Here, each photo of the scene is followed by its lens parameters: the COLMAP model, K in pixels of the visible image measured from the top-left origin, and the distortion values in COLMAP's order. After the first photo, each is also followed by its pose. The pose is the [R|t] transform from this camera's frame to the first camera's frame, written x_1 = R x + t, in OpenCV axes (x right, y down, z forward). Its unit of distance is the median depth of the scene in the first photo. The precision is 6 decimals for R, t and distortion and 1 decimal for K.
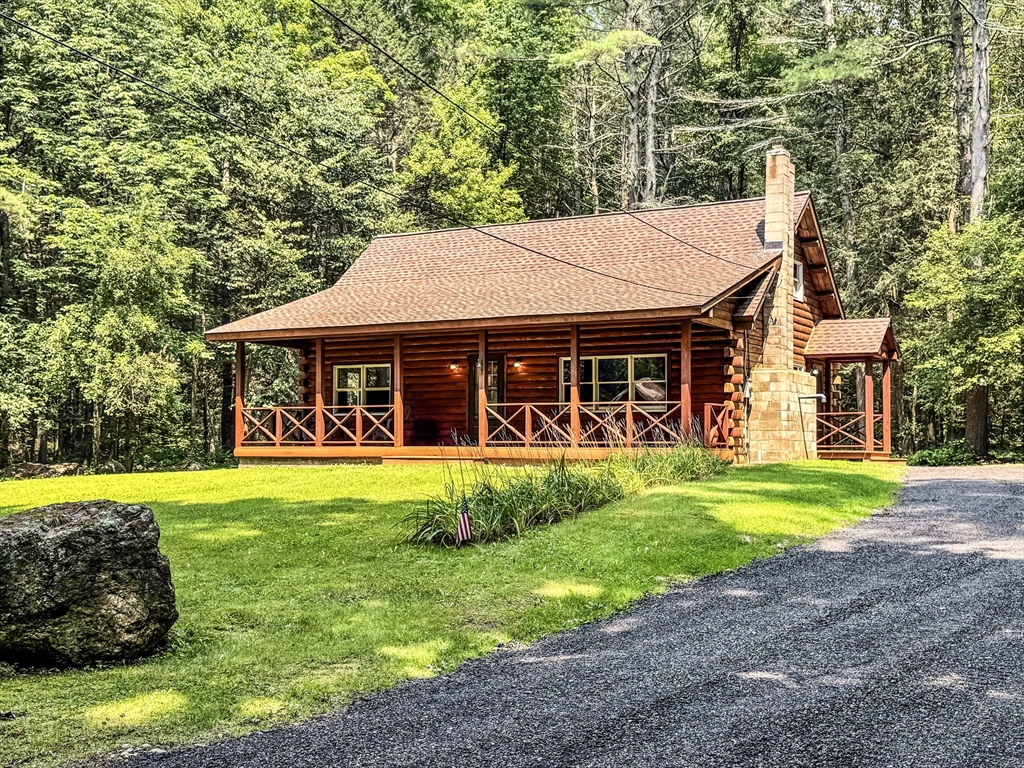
lens RADIAL K [[1251.3, 0, 511.8], [0, 1251.3, 384.6], [0, 0, 1]] dist [0.135902, 0.000000]
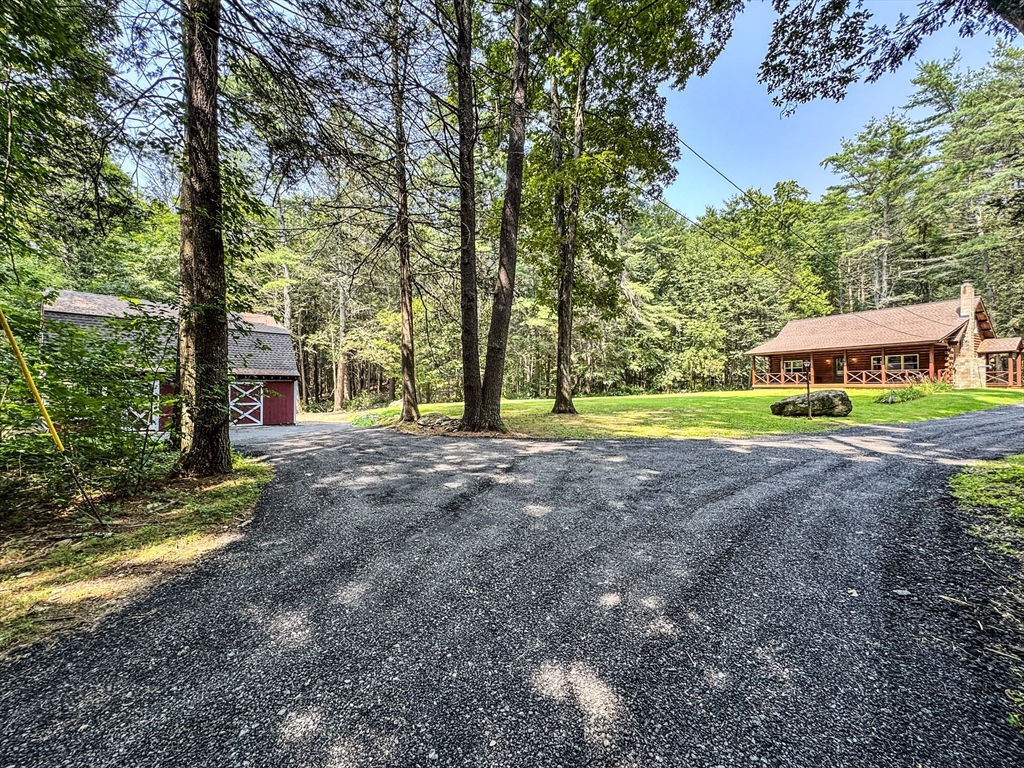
lens RADIAL K [[411.7, 0, 512.1], [0, 411.7, 383.0], [0, 0, 1]] dist [-0.001331, -0.000123]
pose [[0.837729, -0.007454, -0.546035, -0.155688], [0.027746, 0.999196, 0.028927, -0.009573], [0.545381, -0.039383, 0.837263, -0.396886]]
